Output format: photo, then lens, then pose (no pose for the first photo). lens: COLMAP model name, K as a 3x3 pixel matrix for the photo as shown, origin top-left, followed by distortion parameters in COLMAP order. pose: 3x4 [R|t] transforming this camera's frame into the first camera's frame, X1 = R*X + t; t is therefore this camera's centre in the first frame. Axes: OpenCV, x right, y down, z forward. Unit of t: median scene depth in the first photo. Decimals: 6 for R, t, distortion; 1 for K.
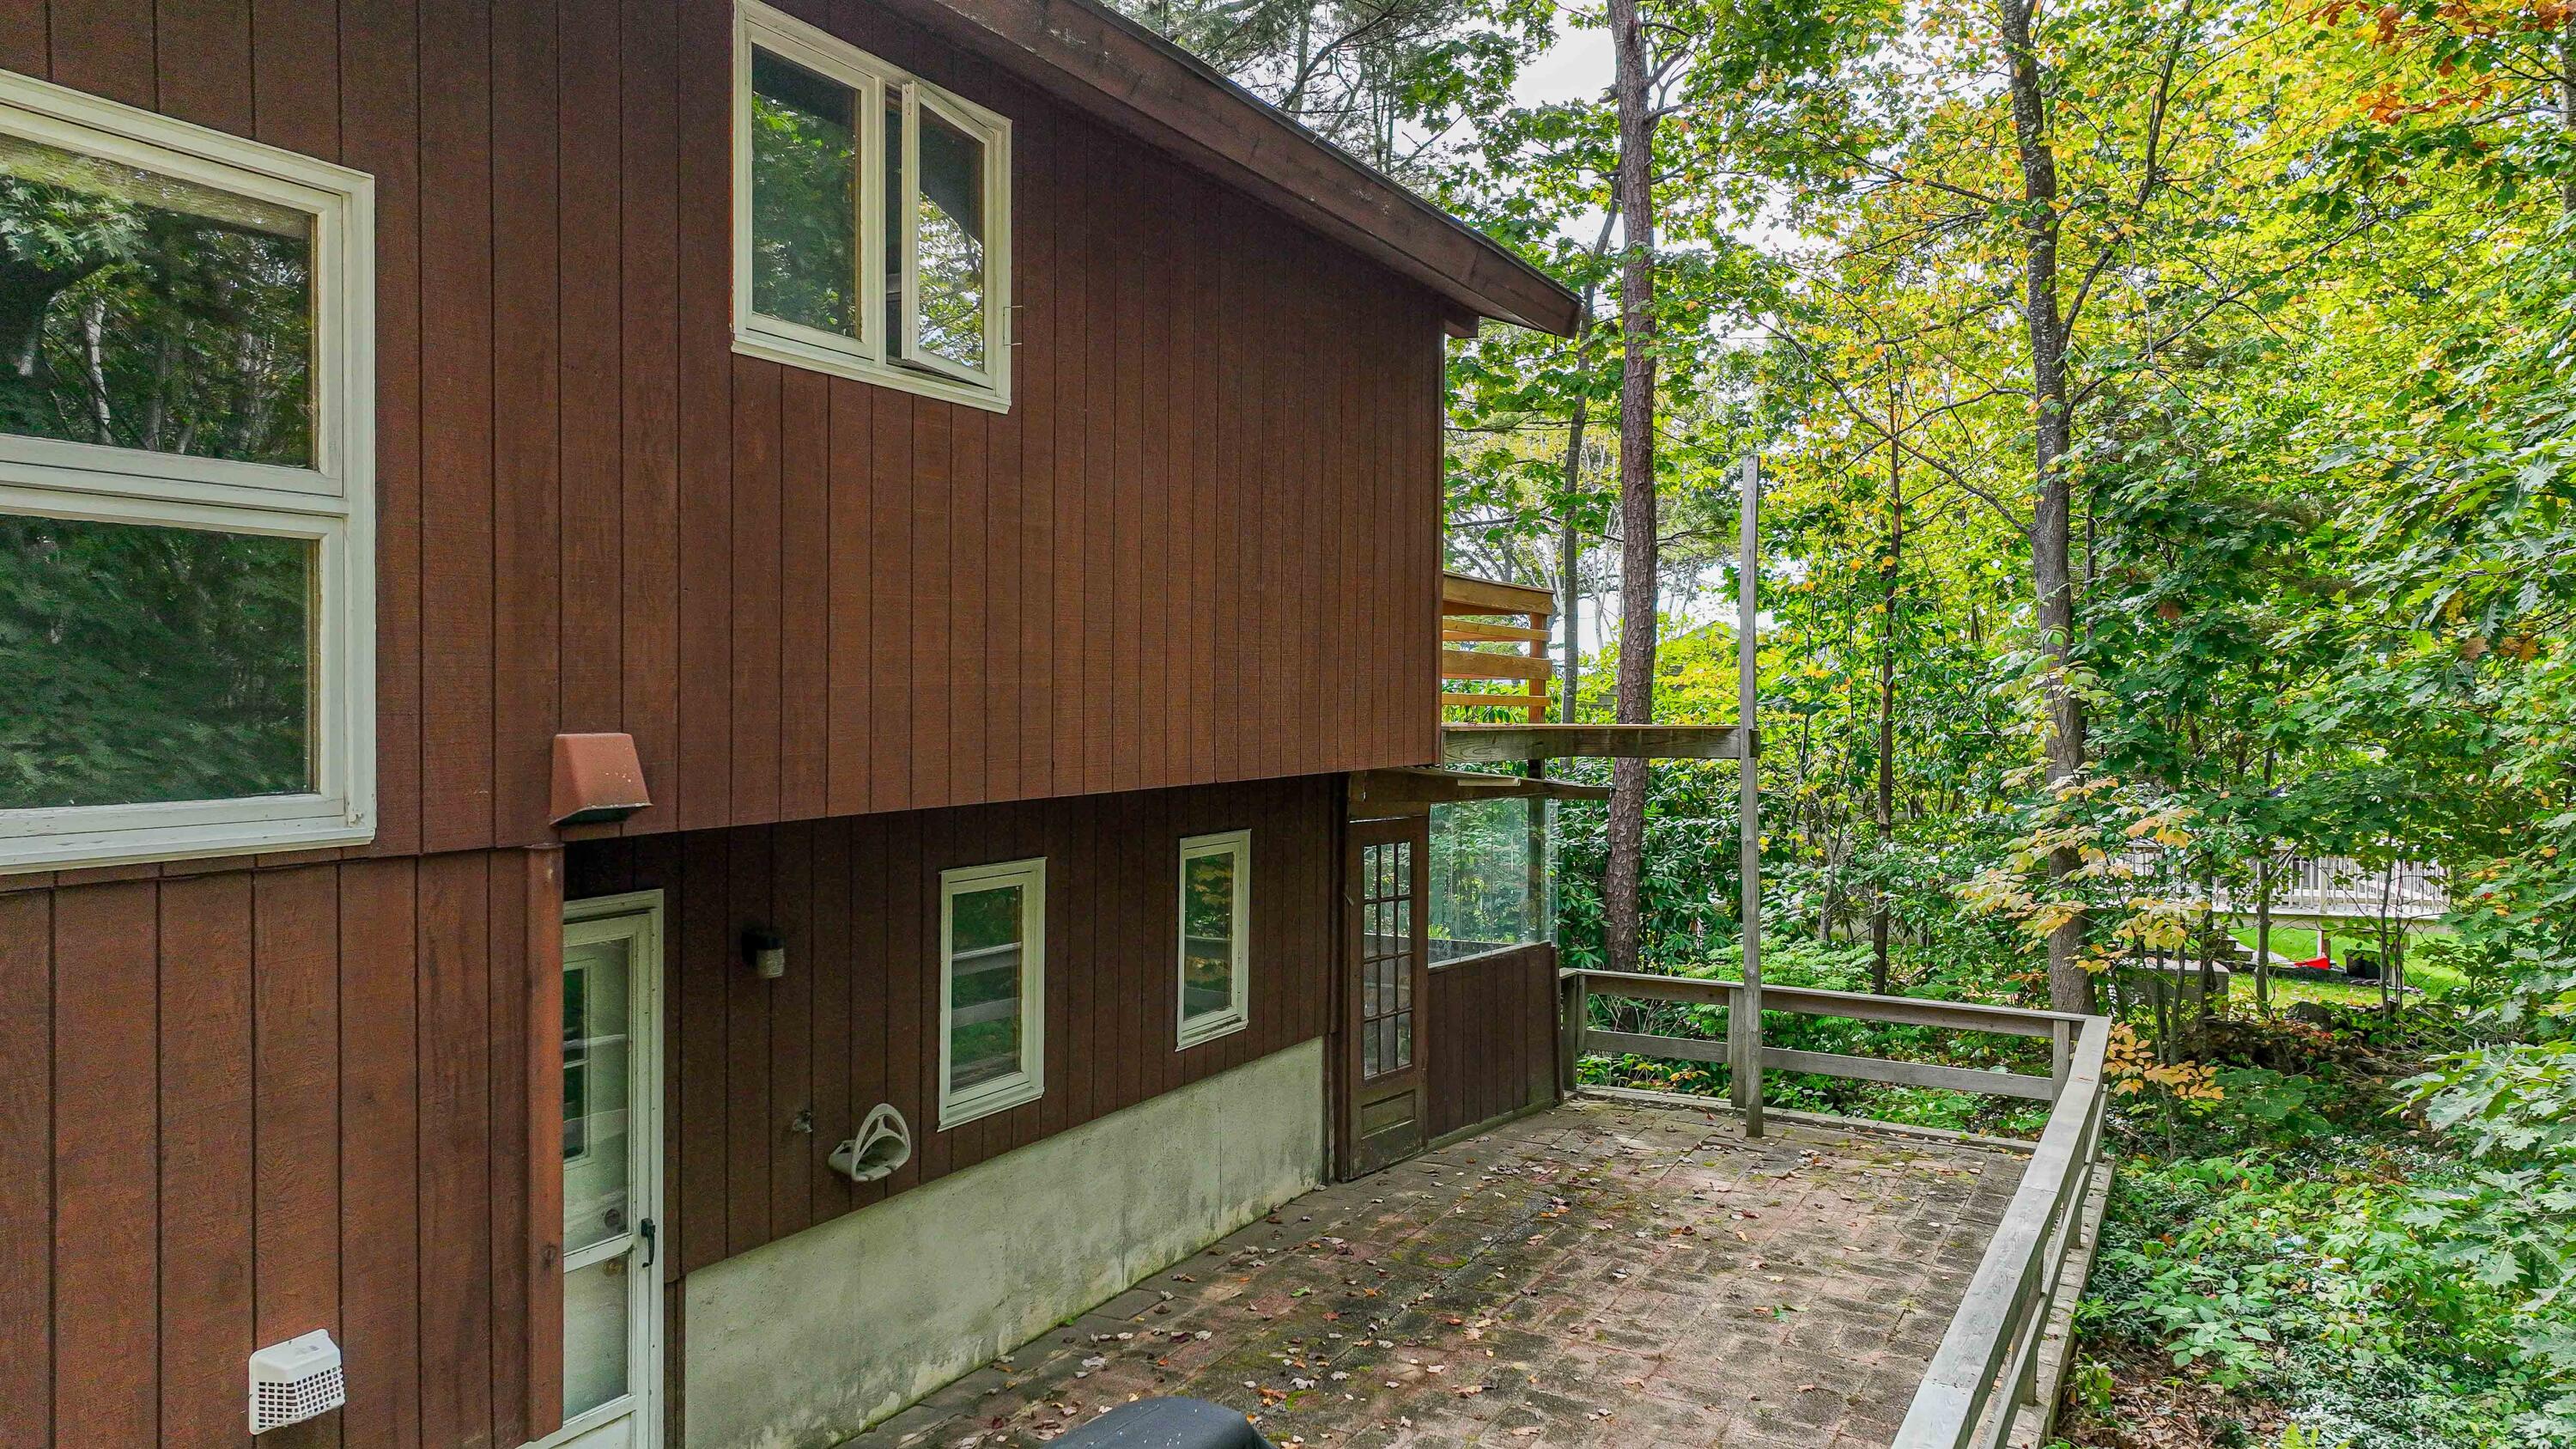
lens RADIAL K [[1831.3, 0, 1281.2], [0, 1831.3, 707.8], [0, 0, 1]] dist [0.022501, 0.000968]
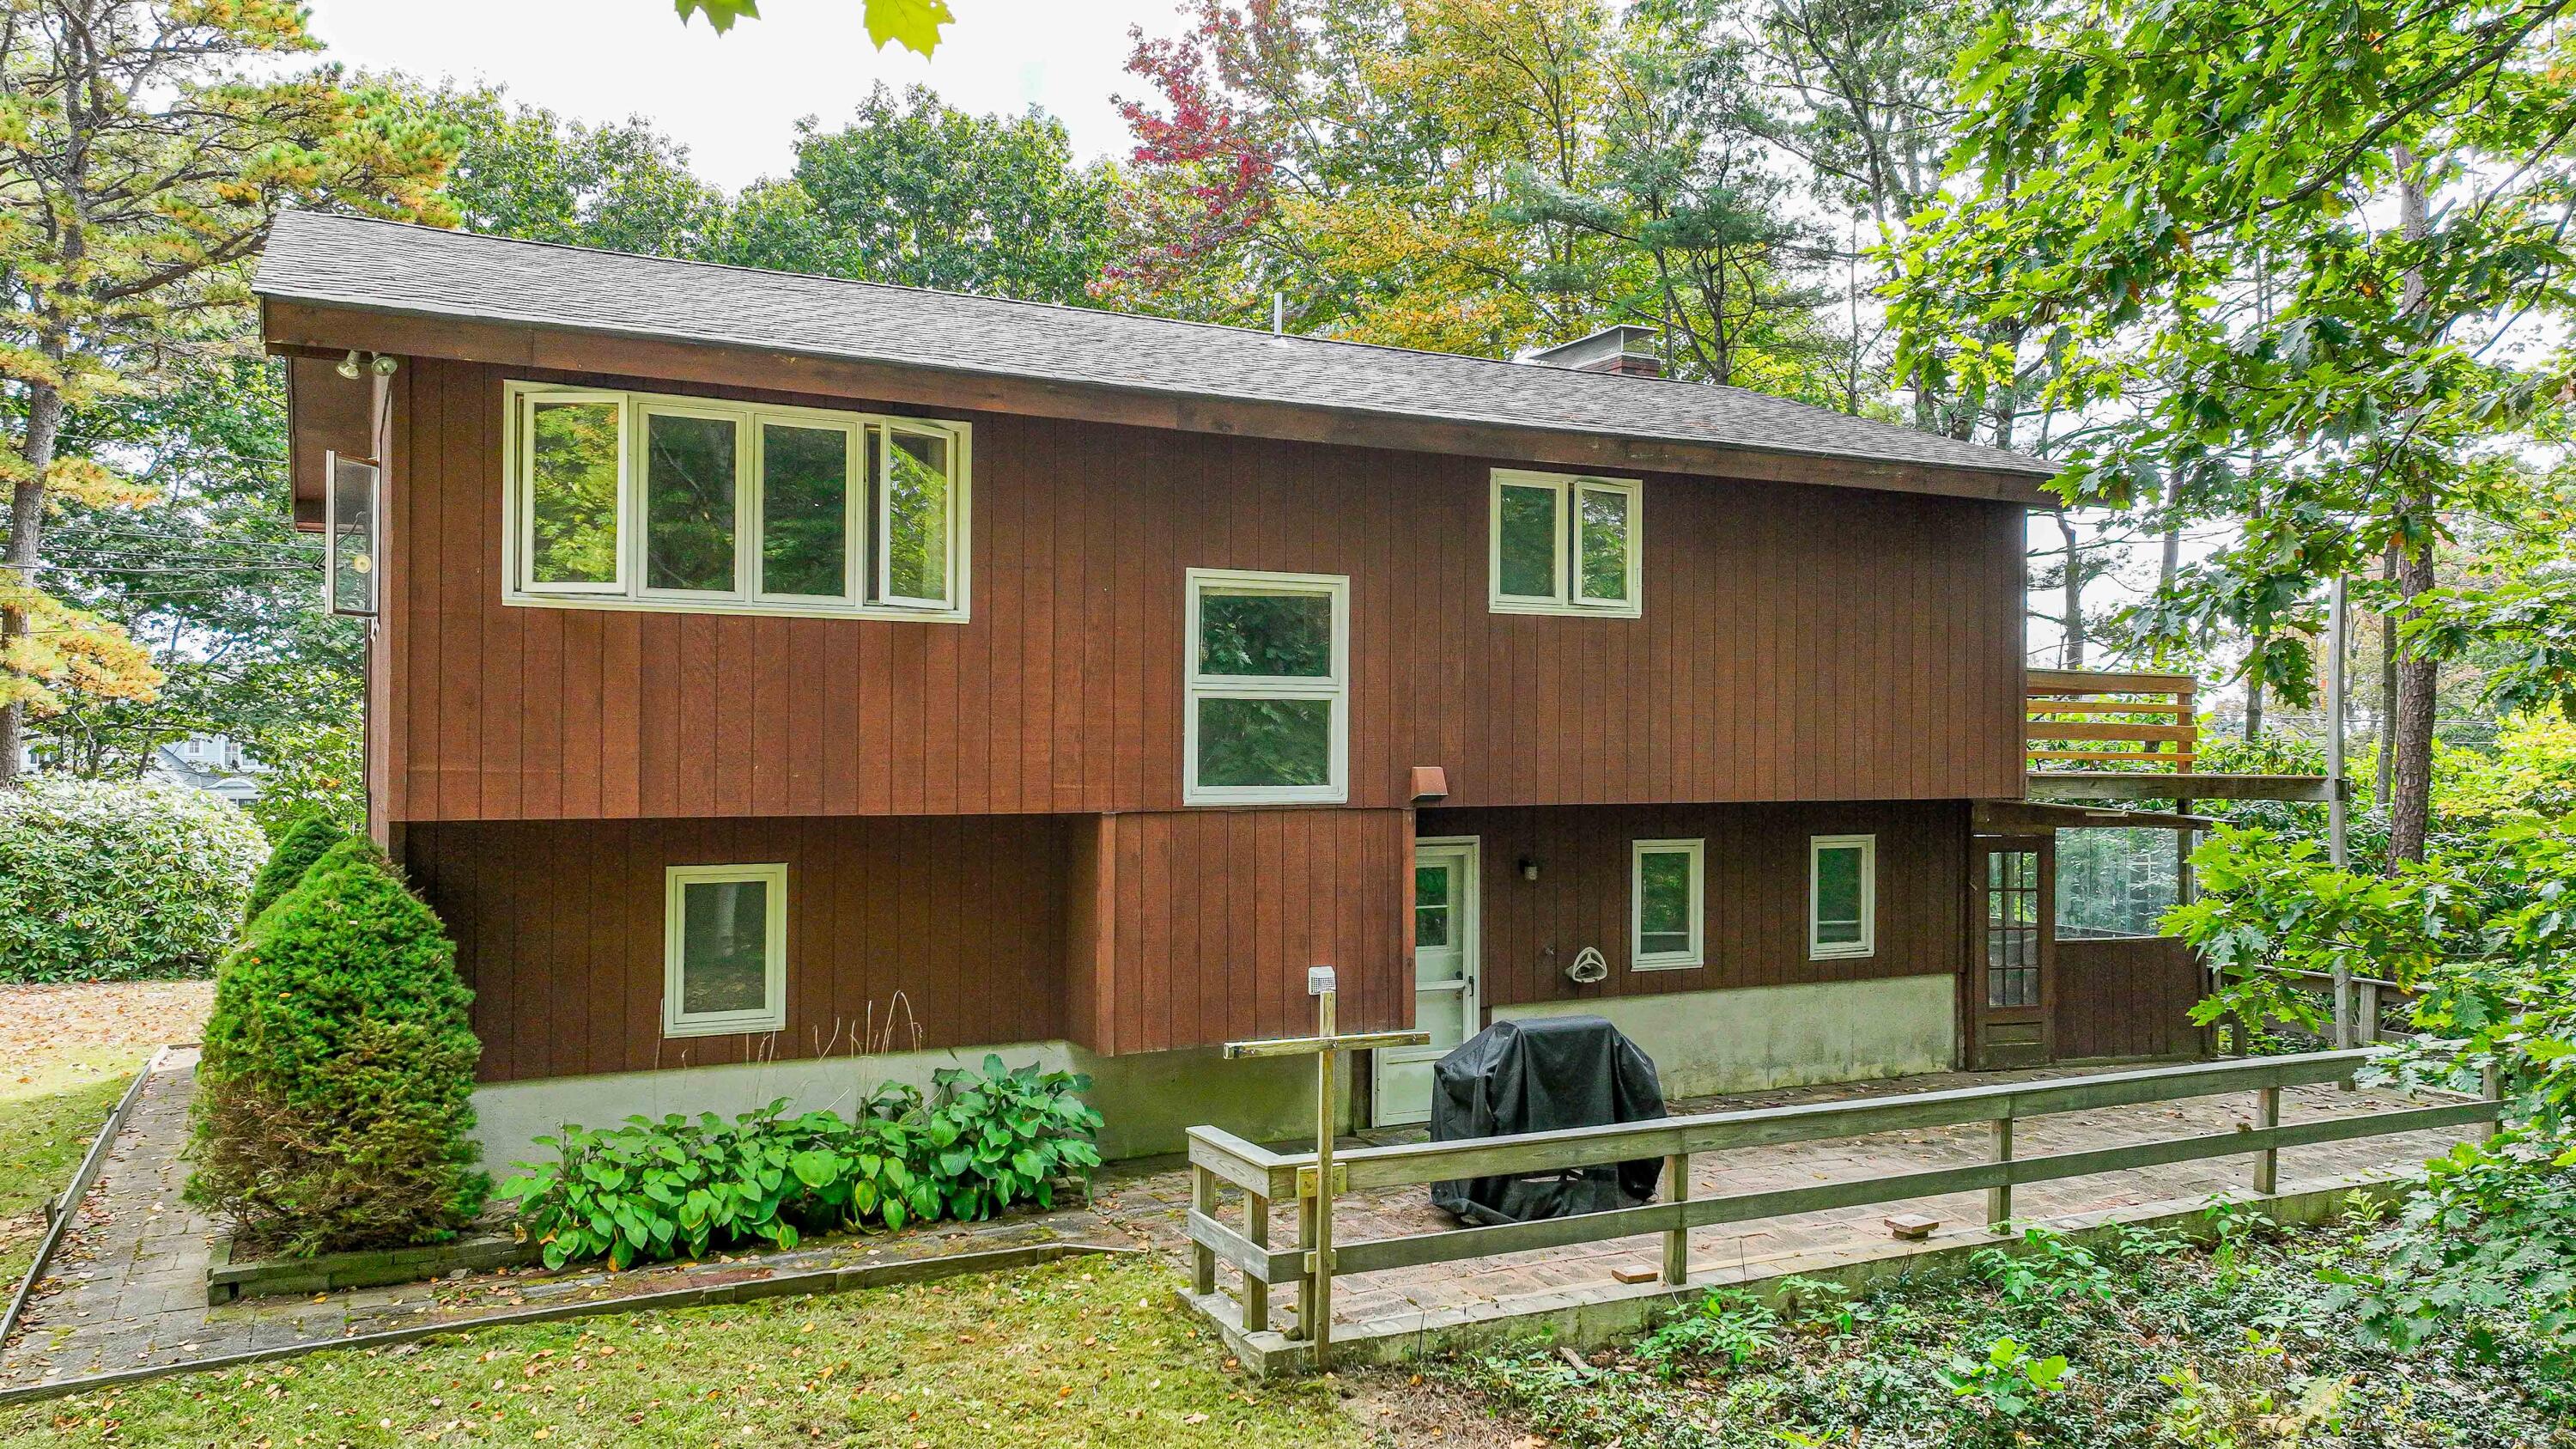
lens RADIAL K [[1831.3, 0, 1281.2], [0, 1831.3, 707.8], [0, 0, 1]] dist [0.022501, 0.000968]
pose [[0.818731, -0.005989, -0.574146, 0.610430], [-0.008619, 0.999705, -0.022719, -0.005894], [0.574112, 0.023550, 0.818438, -0.806627]]
